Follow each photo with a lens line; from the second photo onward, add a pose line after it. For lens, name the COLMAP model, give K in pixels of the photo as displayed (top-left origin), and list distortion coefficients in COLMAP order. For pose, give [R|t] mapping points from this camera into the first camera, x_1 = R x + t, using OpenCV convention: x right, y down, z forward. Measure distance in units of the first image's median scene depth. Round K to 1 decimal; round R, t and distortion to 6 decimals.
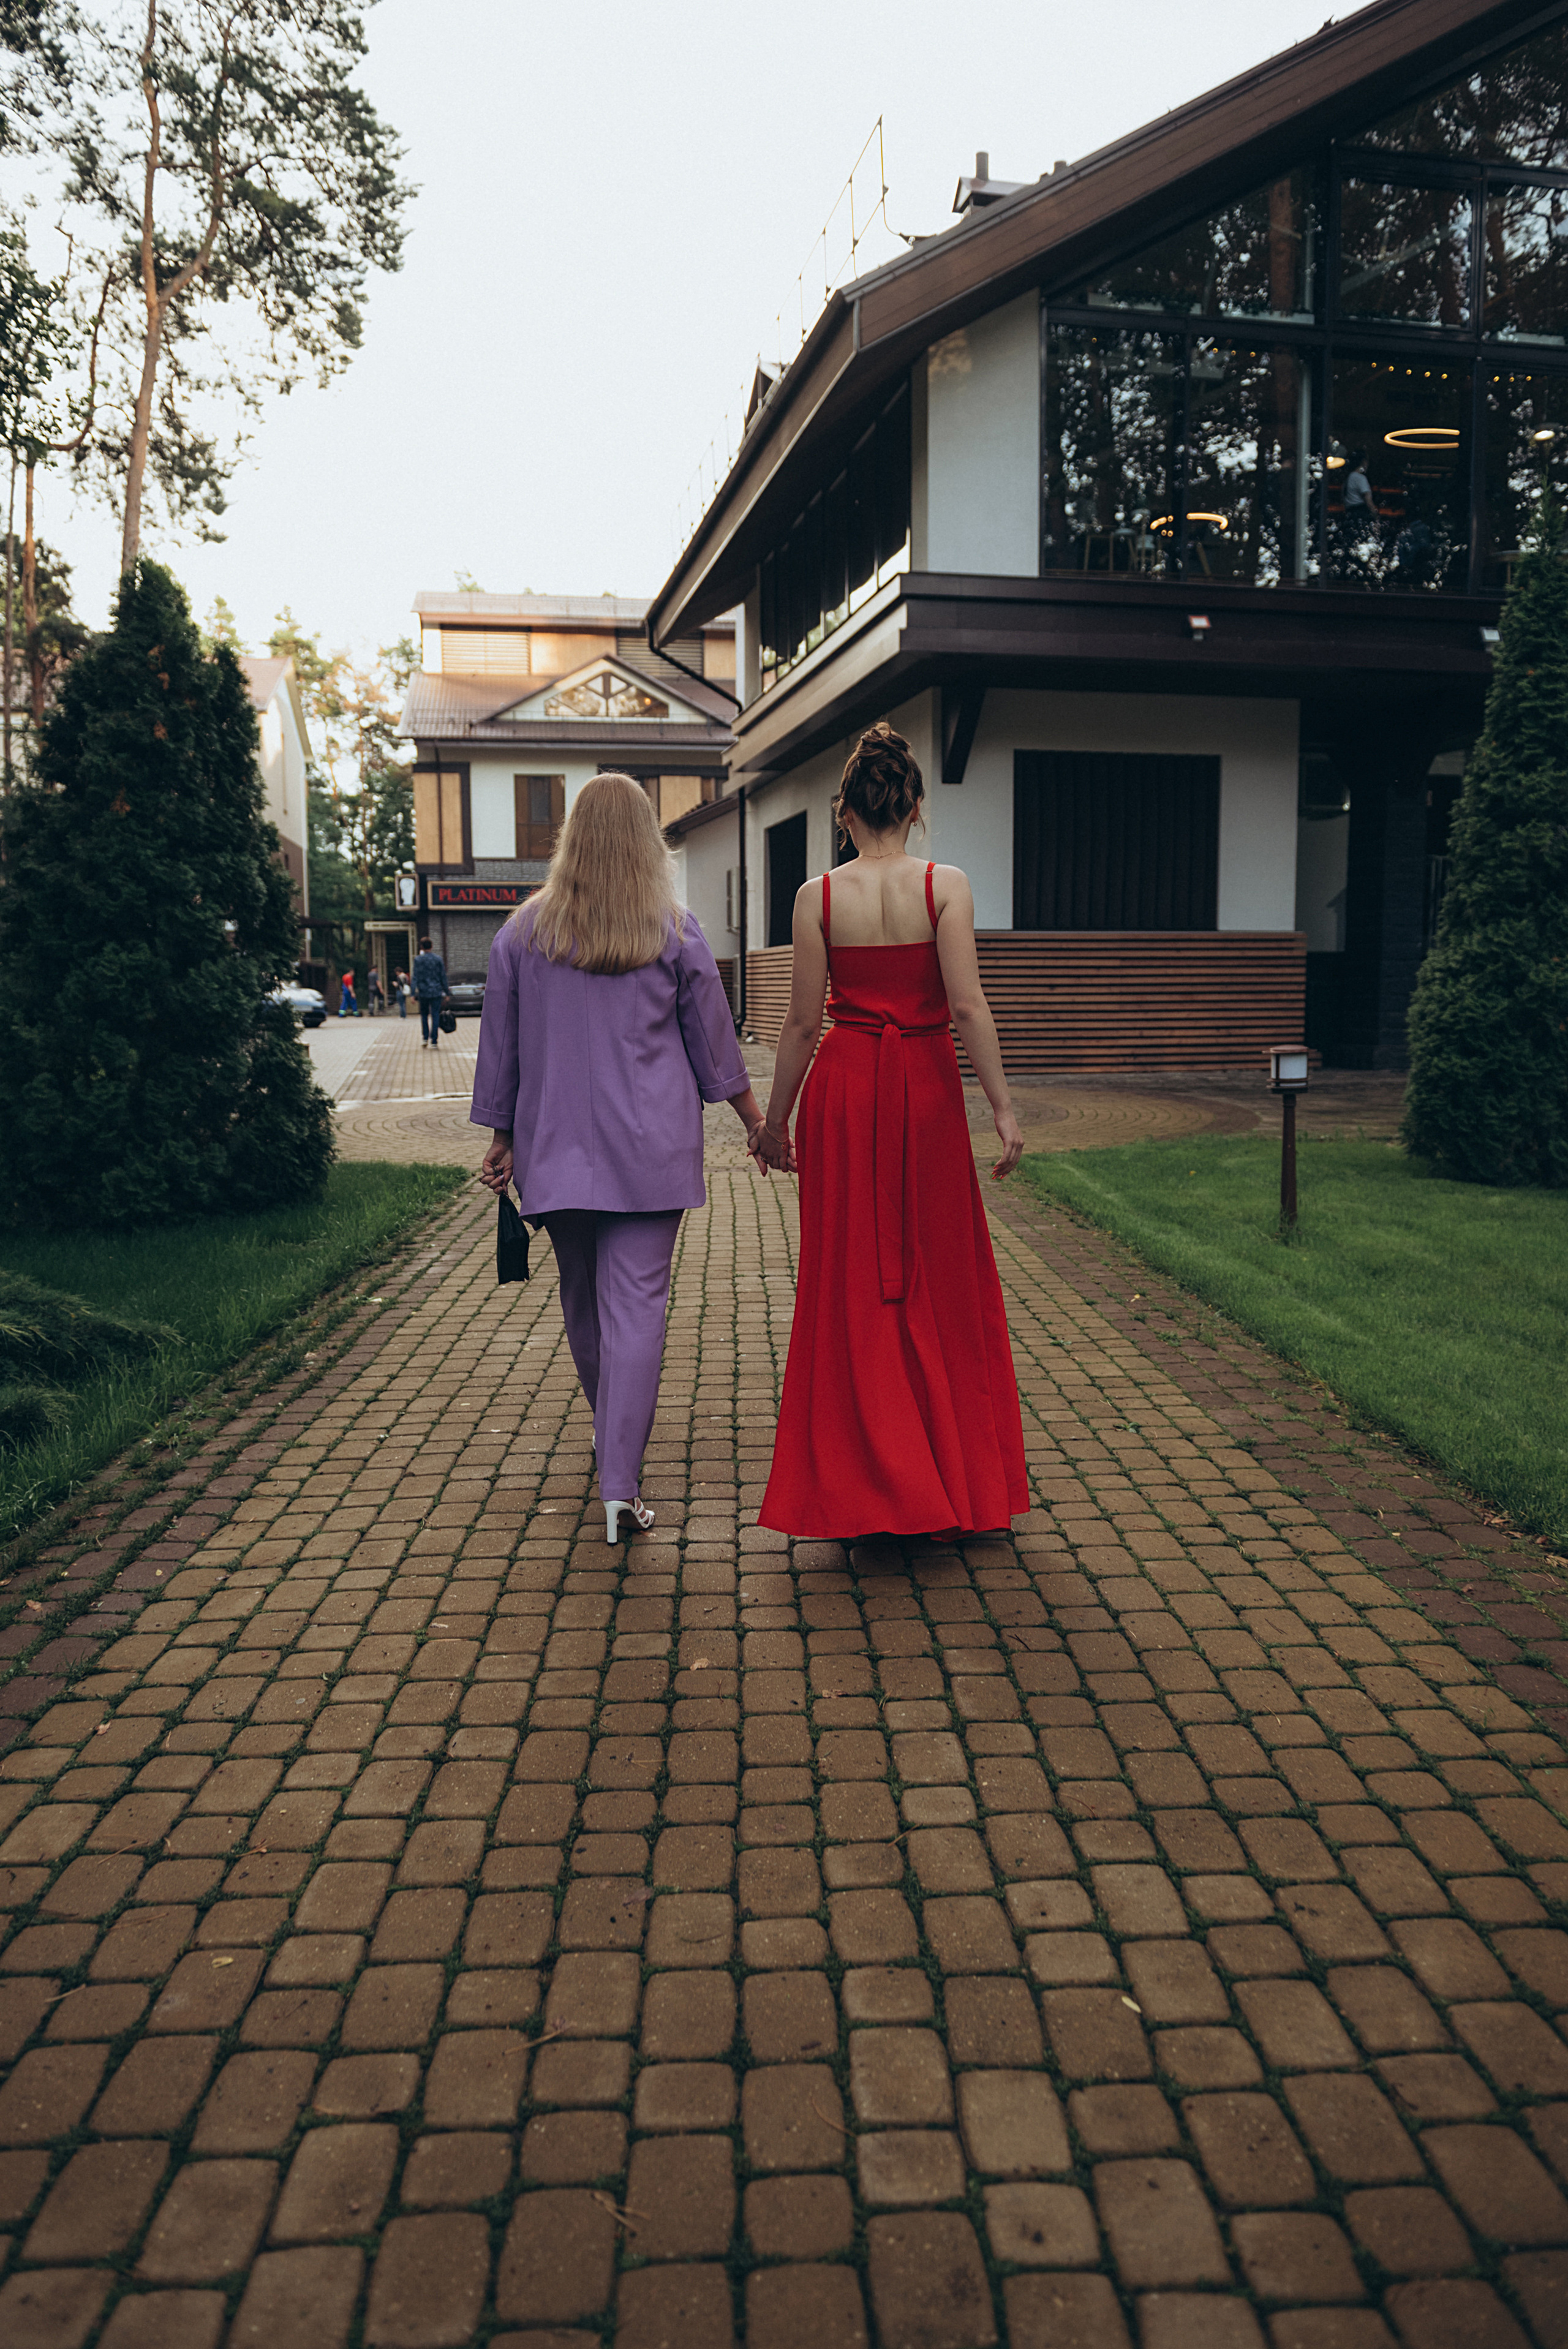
lens RADIAL K [[1650.1, 0, 776.7], [0, 1650.1, 1180.0], [0, 0, 1]] dist [-0.010395, -0.009826]
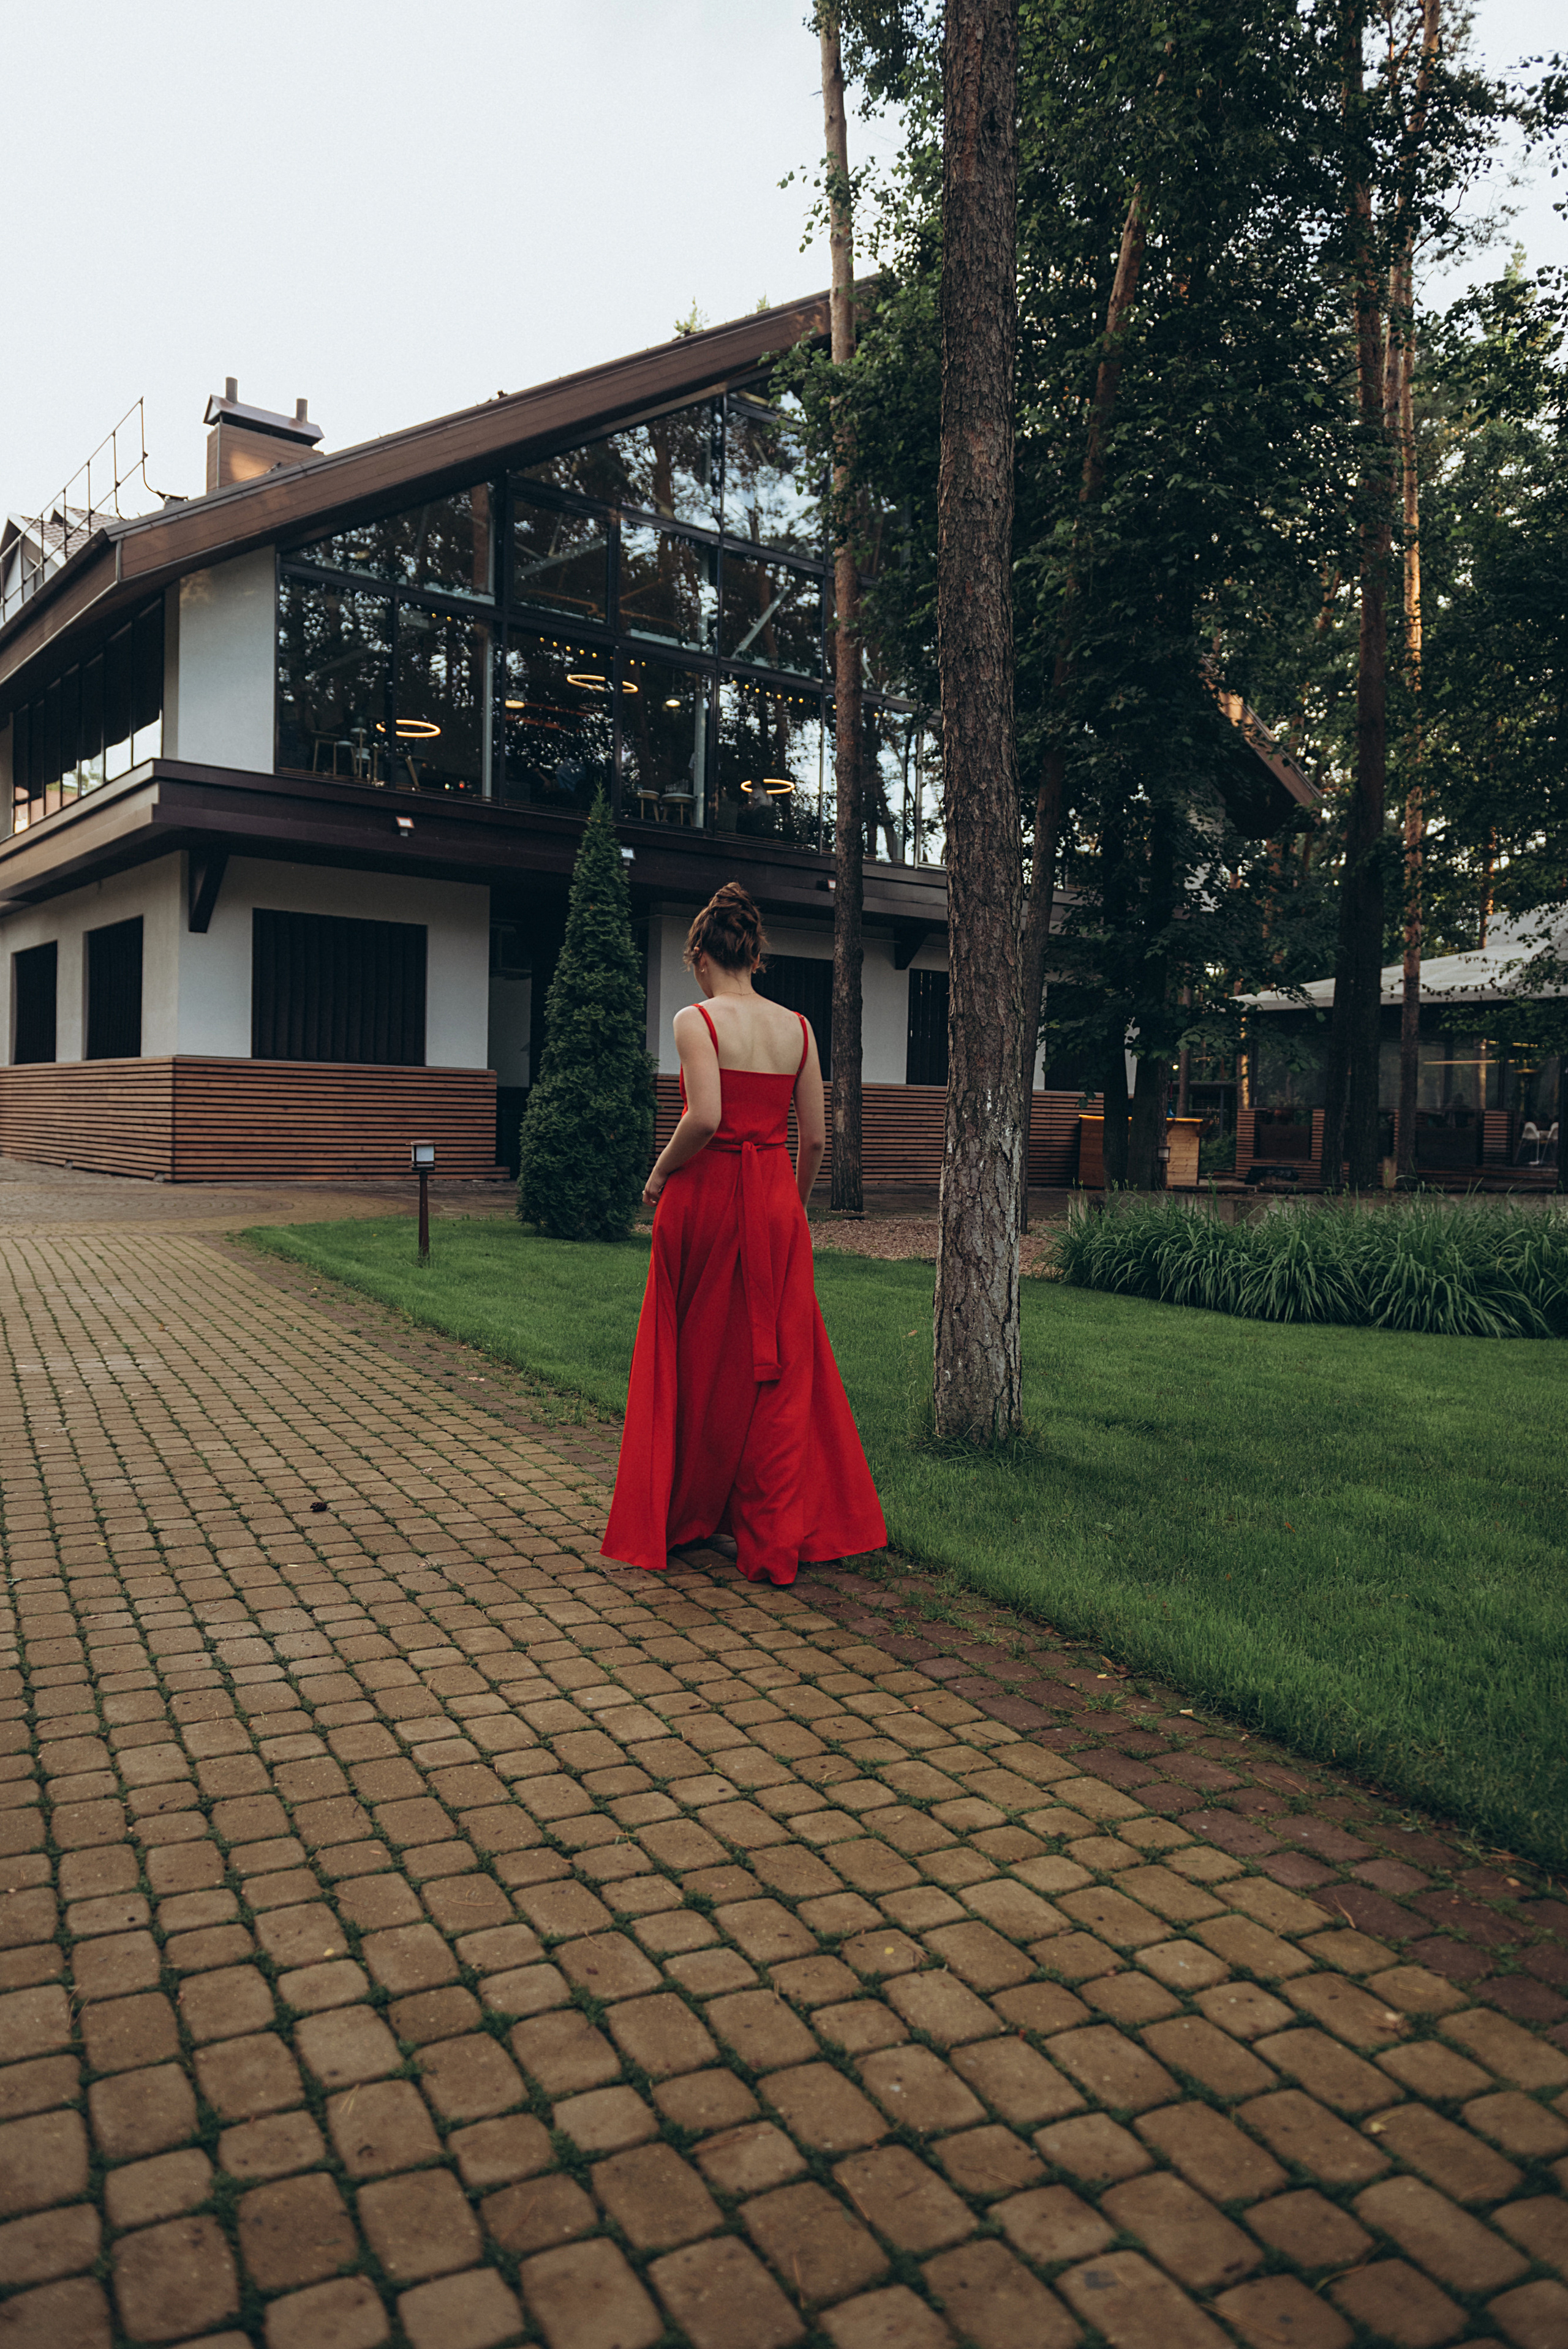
lens RADIAL K [[1650.1, 0, 776.7], [0, 1650.1, 1180.0], [0, 0, 1]] dist [-0.010395, -0.009826]
pose [[0.903137, 0.013514, 0.429140, -0.045253], [0.020893, 0.996937, -0.075363, 0.065732], [-0.428844, 0.077029, 0.900089, -0.445640]]
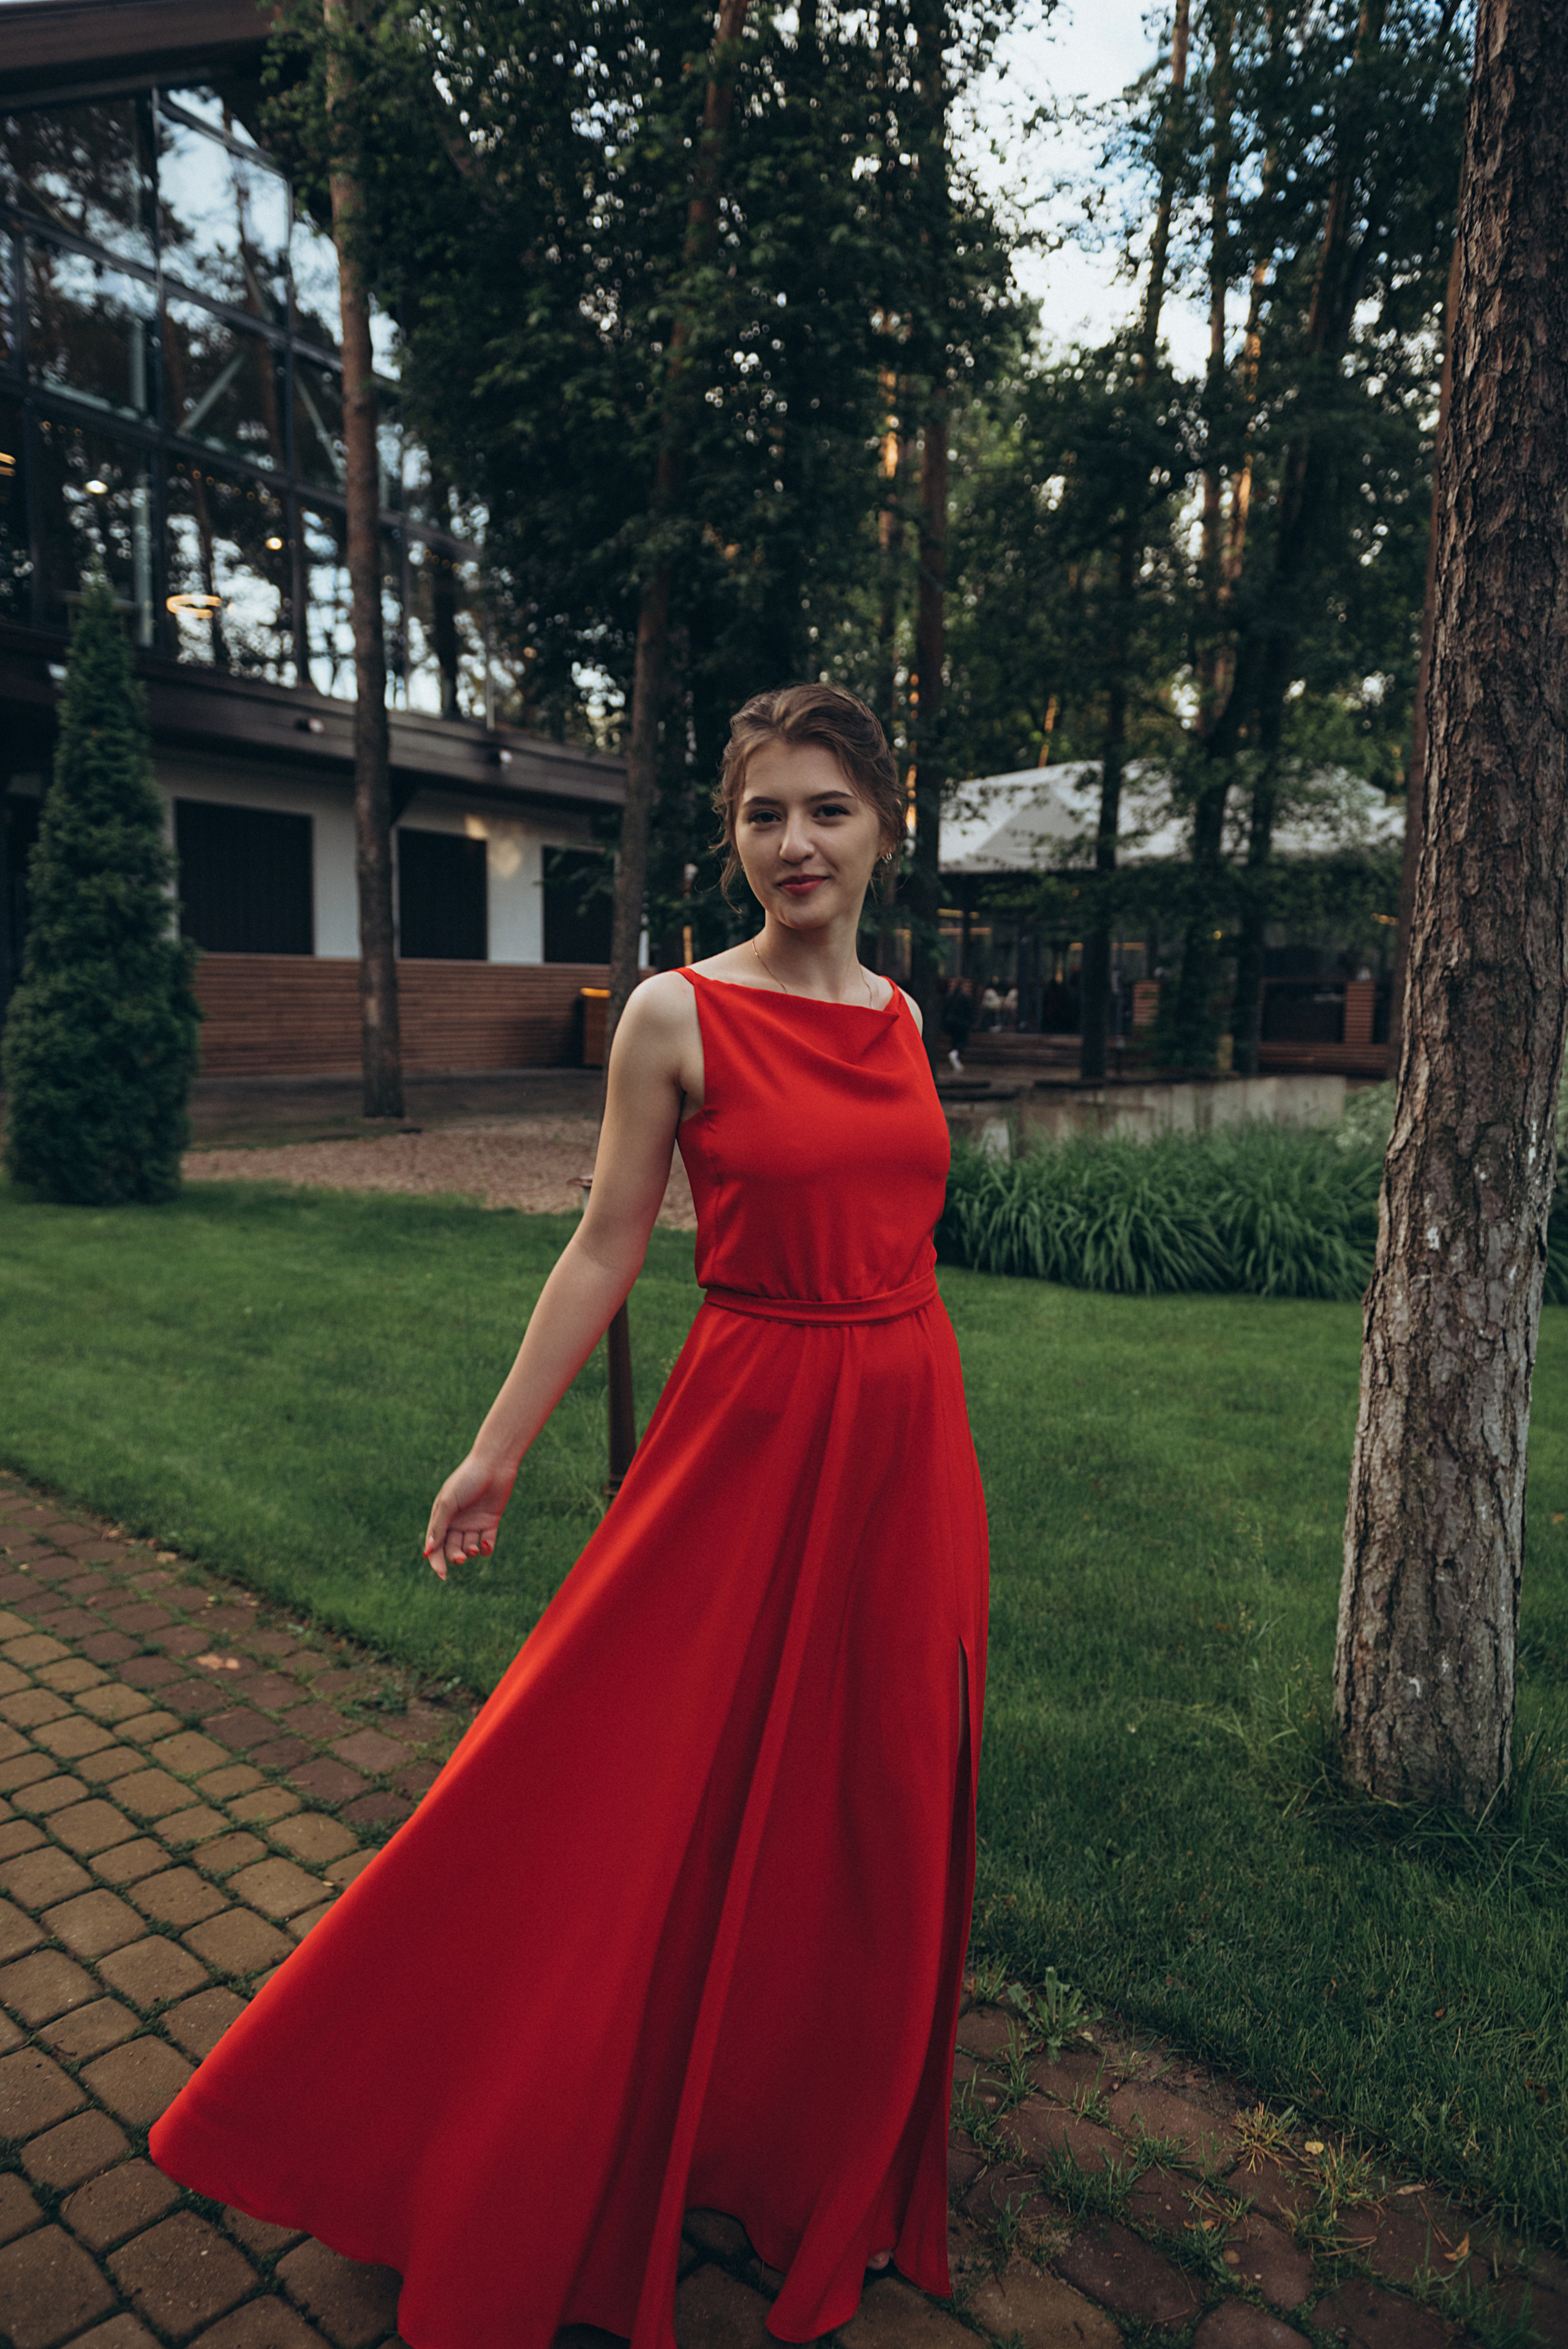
lens RADIAL K [[1590.8, 0, 788.6], [0, 1590.8, 1172.3], [0, 0, 1]] dist [-0.013852, -0.006355]
pose [[0.680995, -0.066622, 0.729251, -0.012124], [0.068171, 0.997296, 0.027450, -0.016910], [-0.729108, 0.031020, 0.683695, -0.042103]]
